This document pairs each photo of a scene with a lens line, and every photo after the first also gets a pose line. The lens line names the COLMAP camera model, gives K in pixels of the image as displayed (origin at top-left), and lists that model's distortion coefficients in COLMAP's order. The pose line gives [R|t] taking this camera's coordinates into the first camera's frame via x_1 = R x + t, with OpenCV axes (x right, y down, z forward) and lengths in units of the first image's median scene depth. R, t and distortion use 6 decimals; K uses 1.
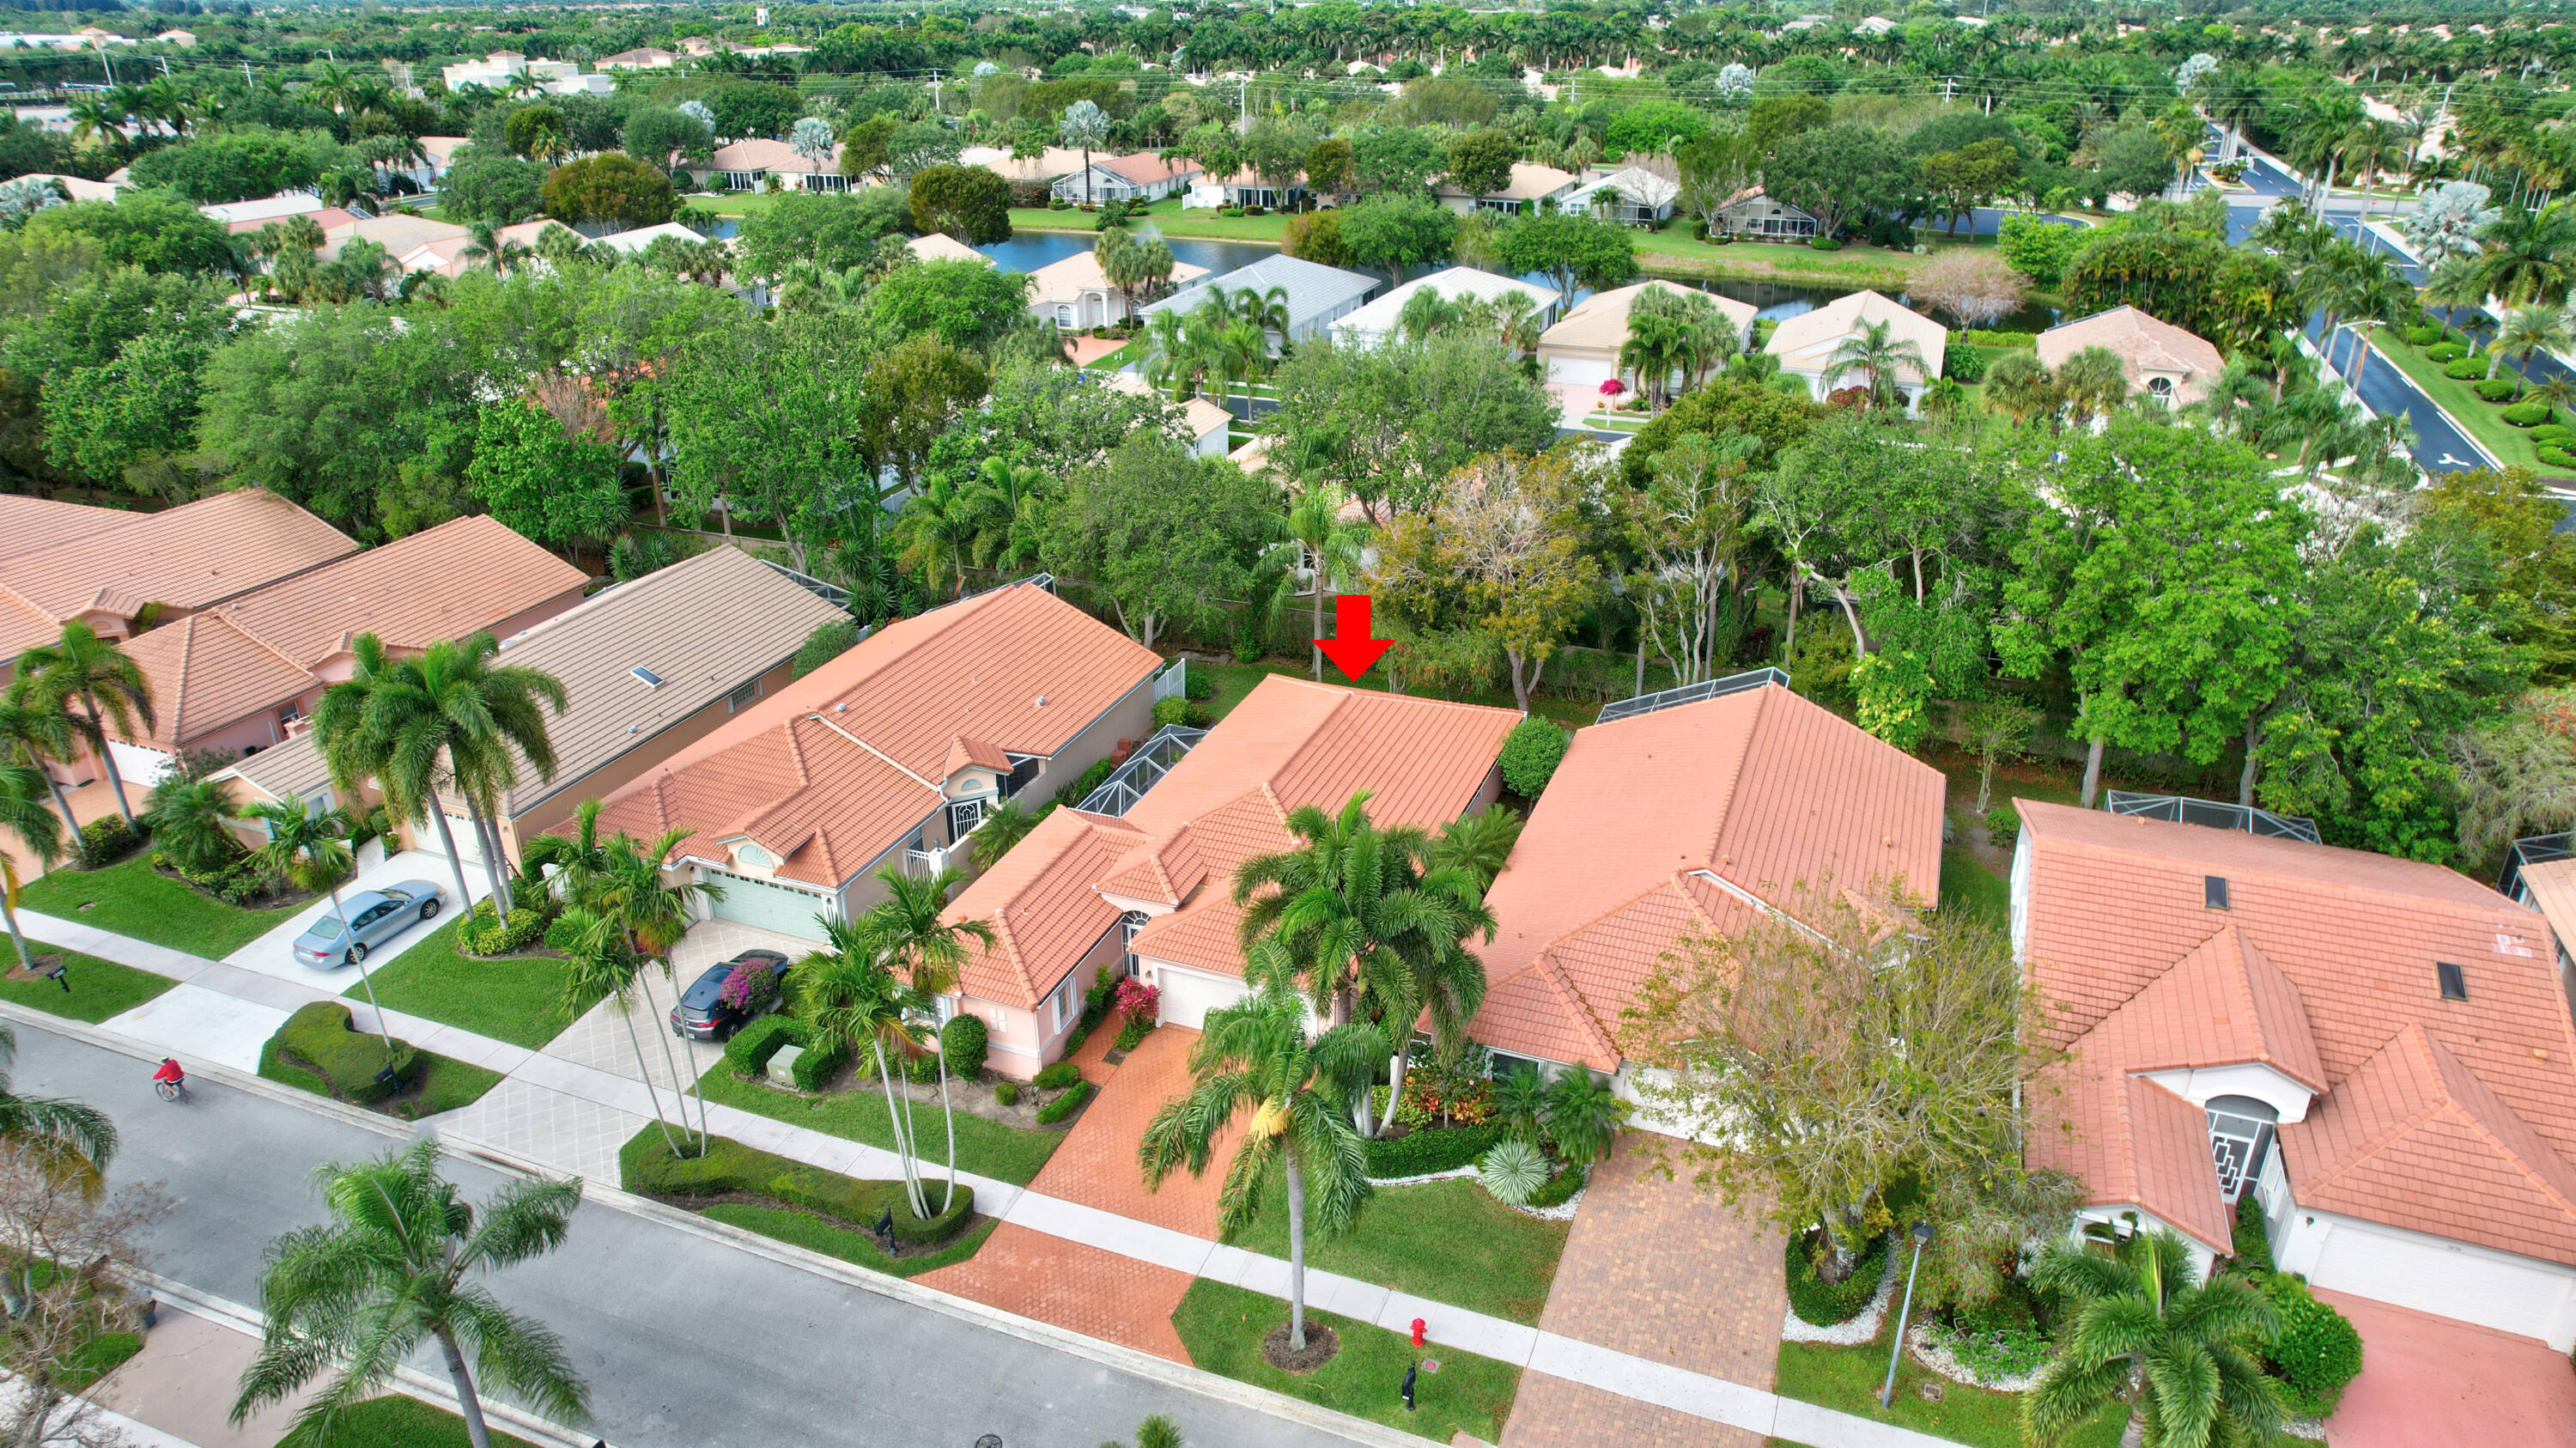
lens RADIAL K [[1643.7, 0, 1288.0], [0, 1643.7, 724.0], [0, 0, 1]] dist [-0.080265, 0.069807]
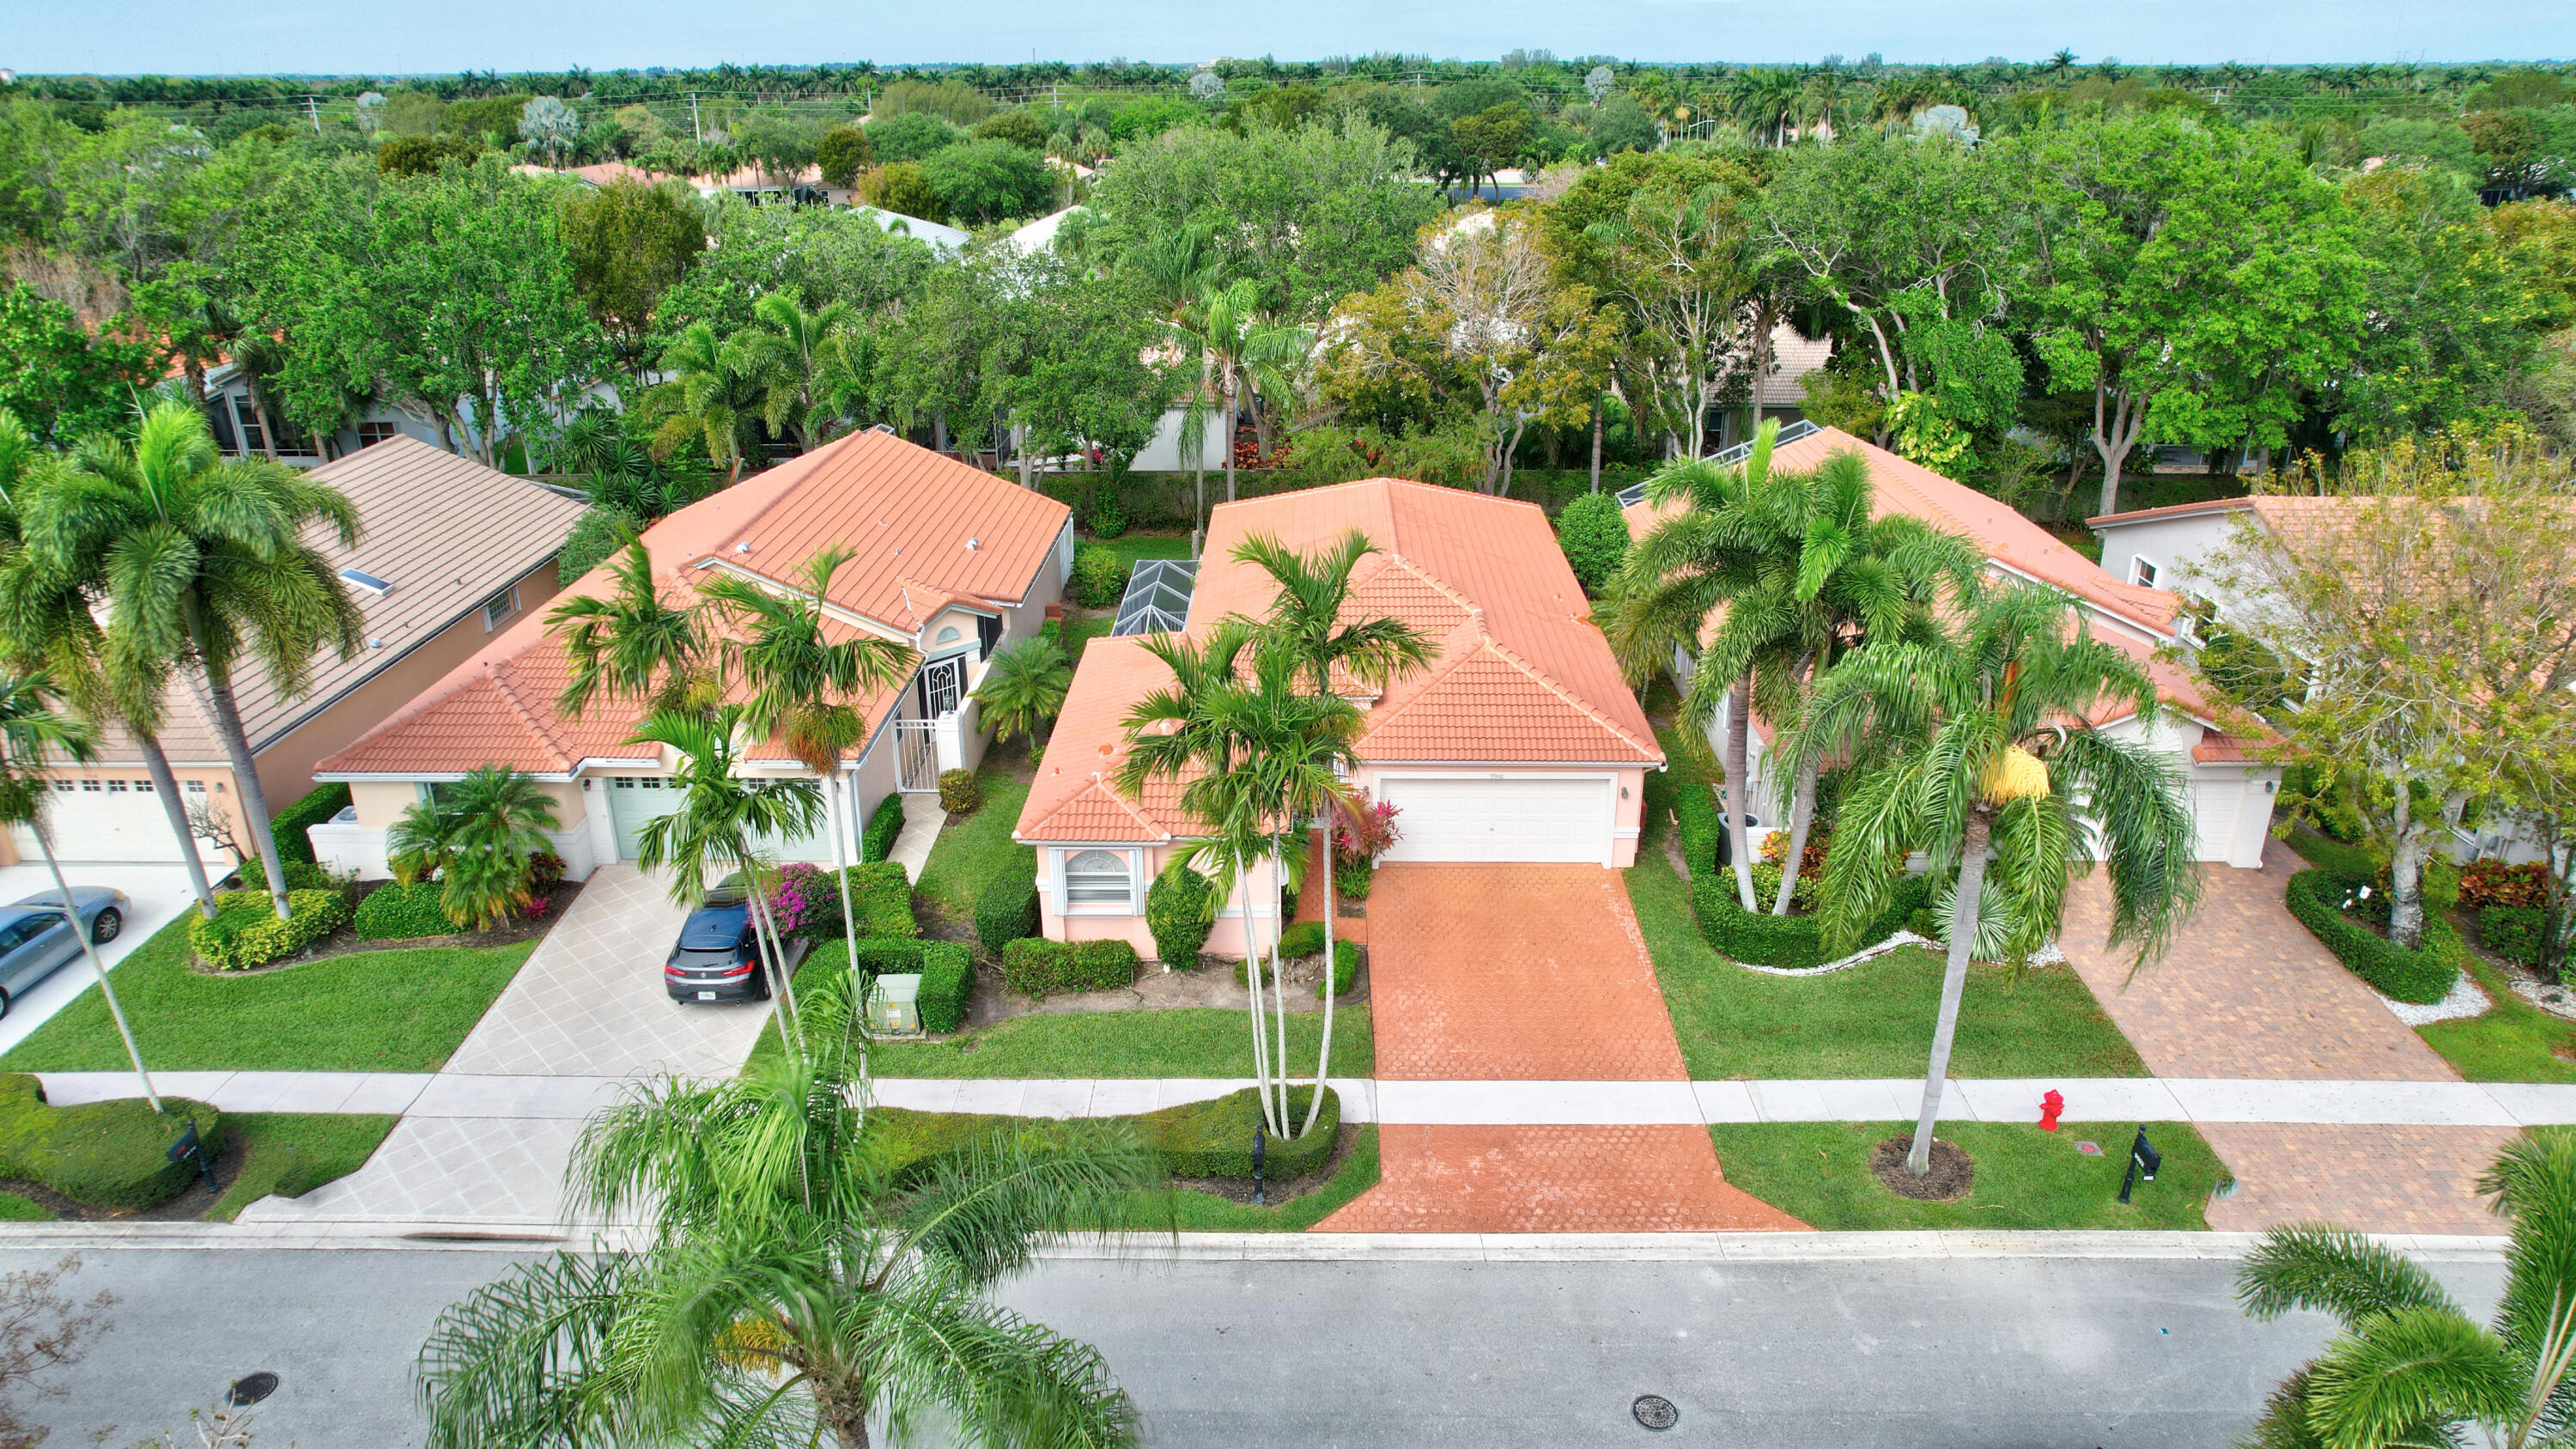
lens RADIAL K [[1647.5, 0, 1284.9], [0, 1647.5, 726.9], [0, 0, 1]] dist [-0.085342, 0.081118]
pose [[0.936989, -0.132004, 0.323460, -0.251819], [0.146596, 0.988972, -0.021055, 0.097625], [-0.317114, 0.067146, 0.946008, 0.239484]]
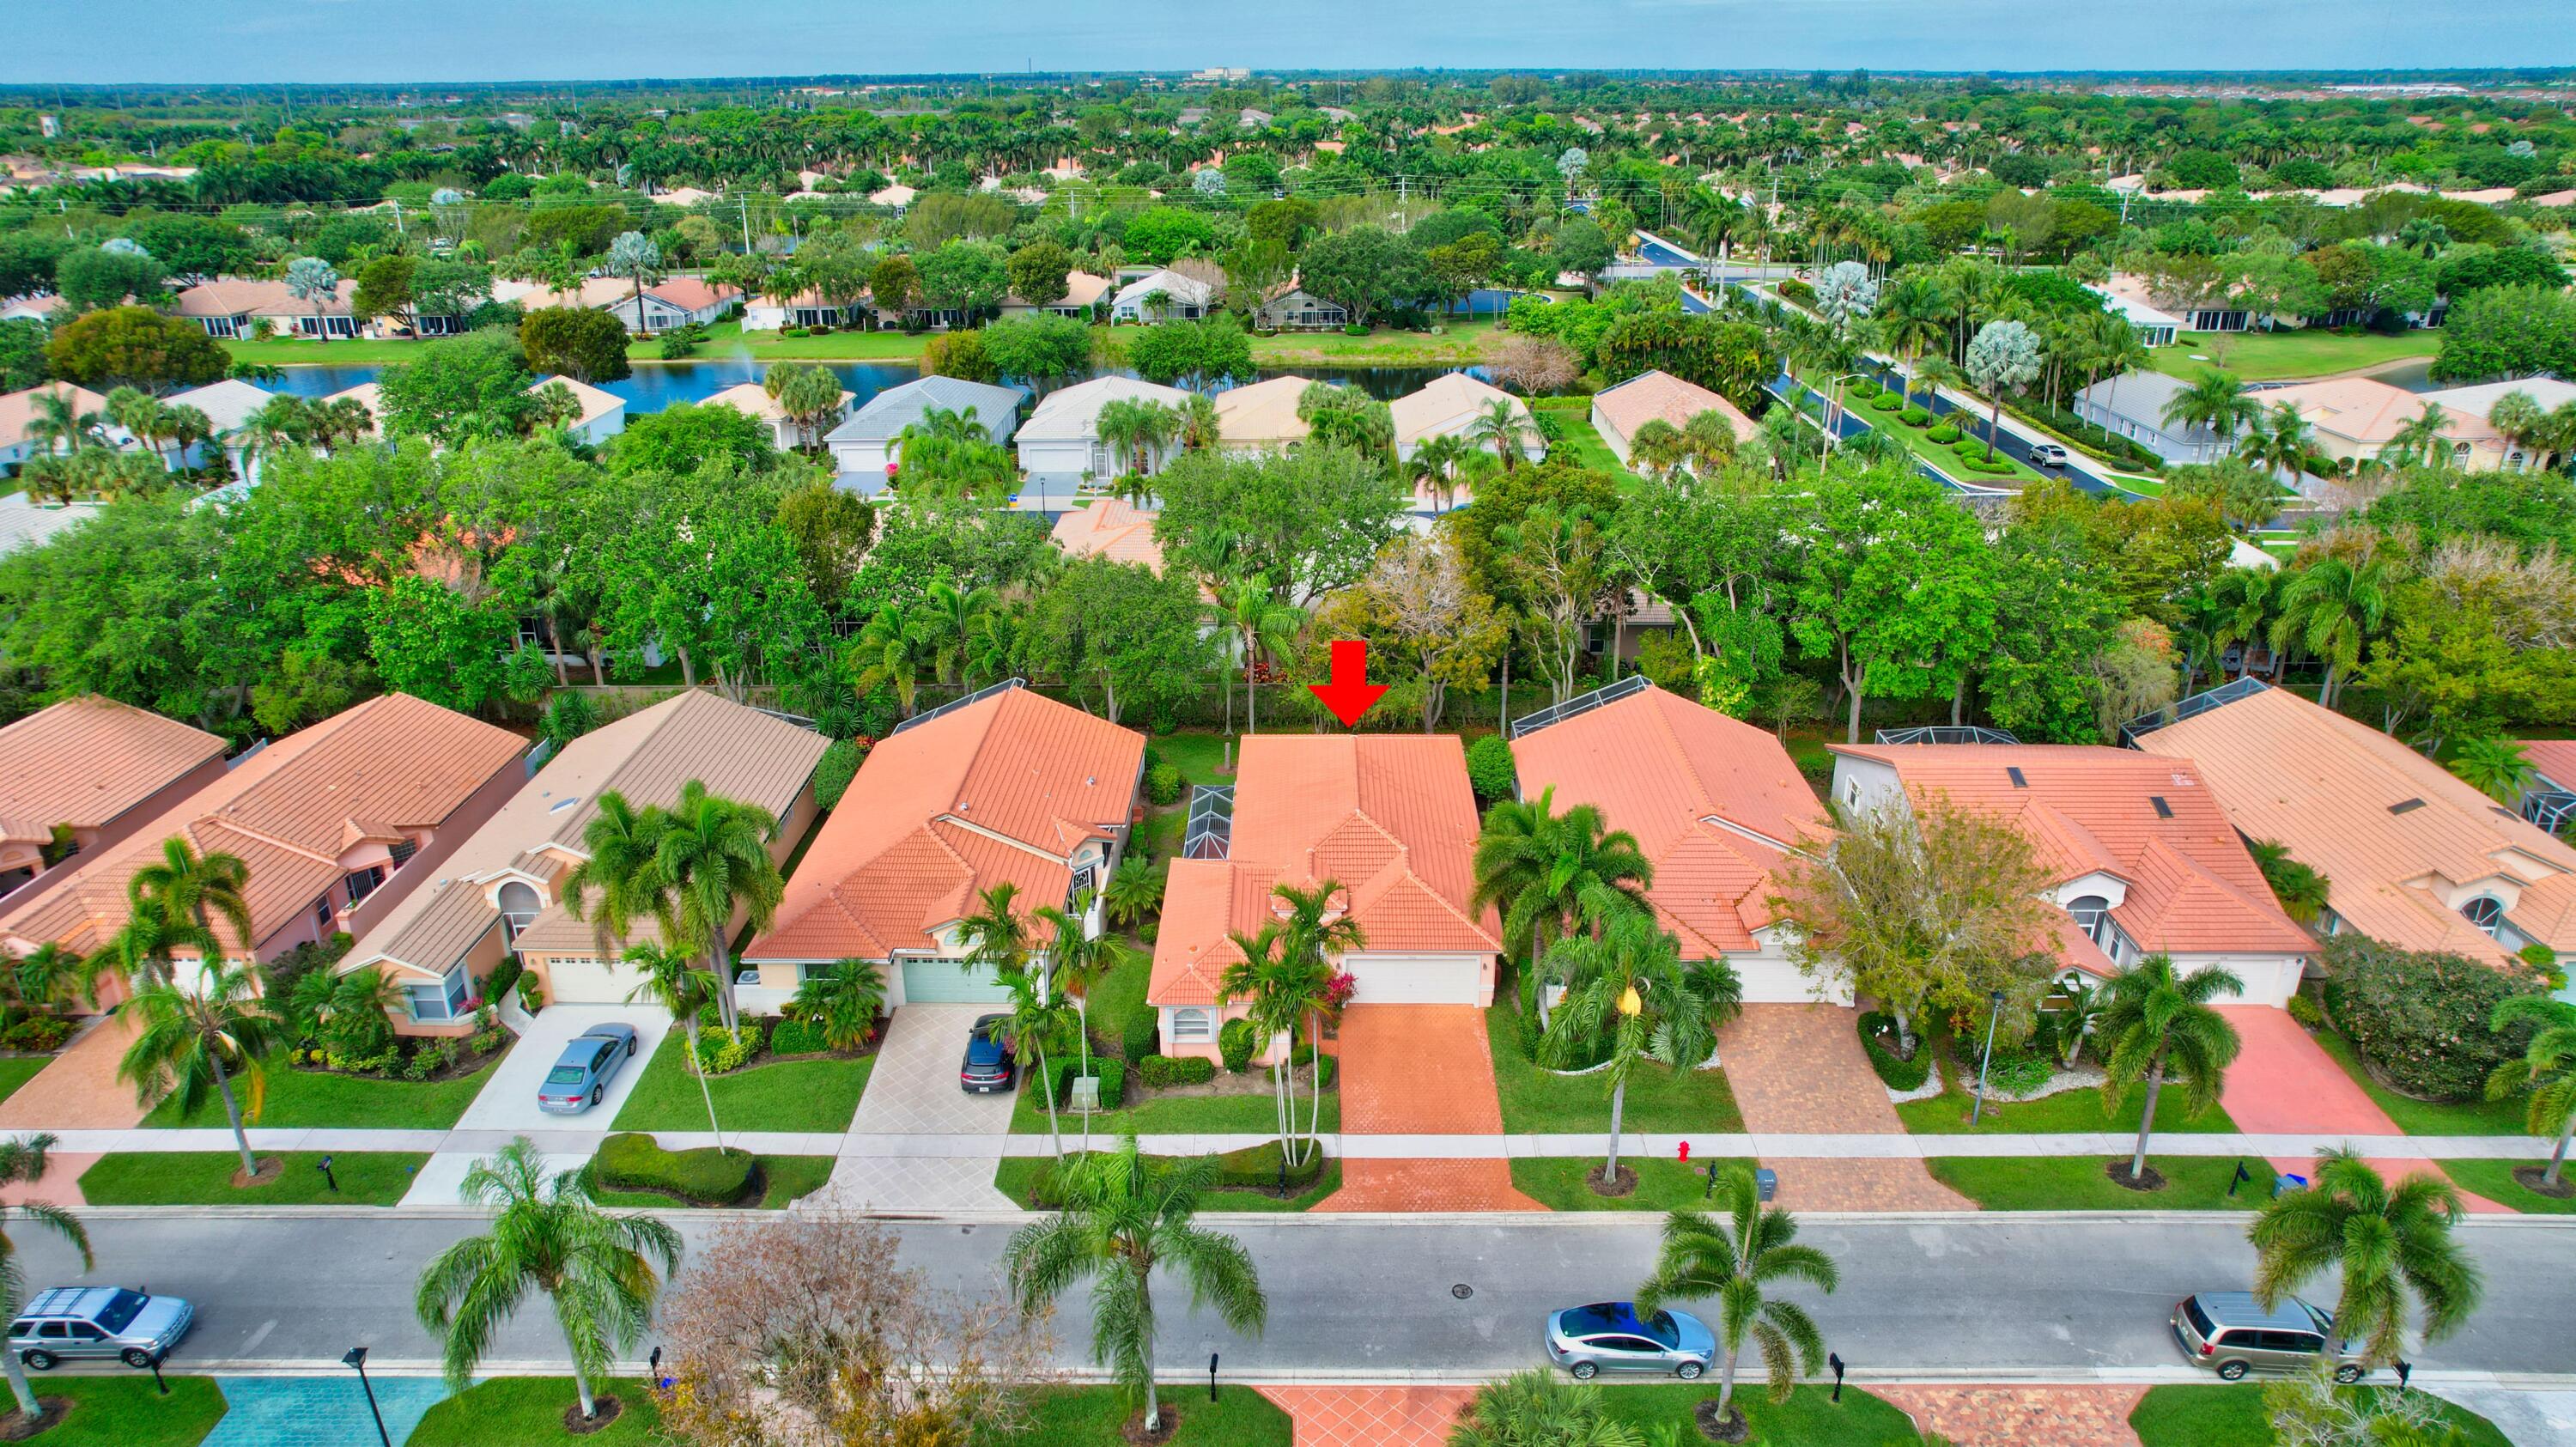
lens RADIAL K [[1643.6, 0, 1288.0], [0, 1643.6, 723.5], [0, 0, 1]] dist [-0.080265, 0.069807]
pose [[0.935071, -0.131575, 0.329135, -0.371865], [0.147841, 0.988701, -0.024774, -0.004757], [-0.322156, 0.071826, 0.943958, -0.139988]]
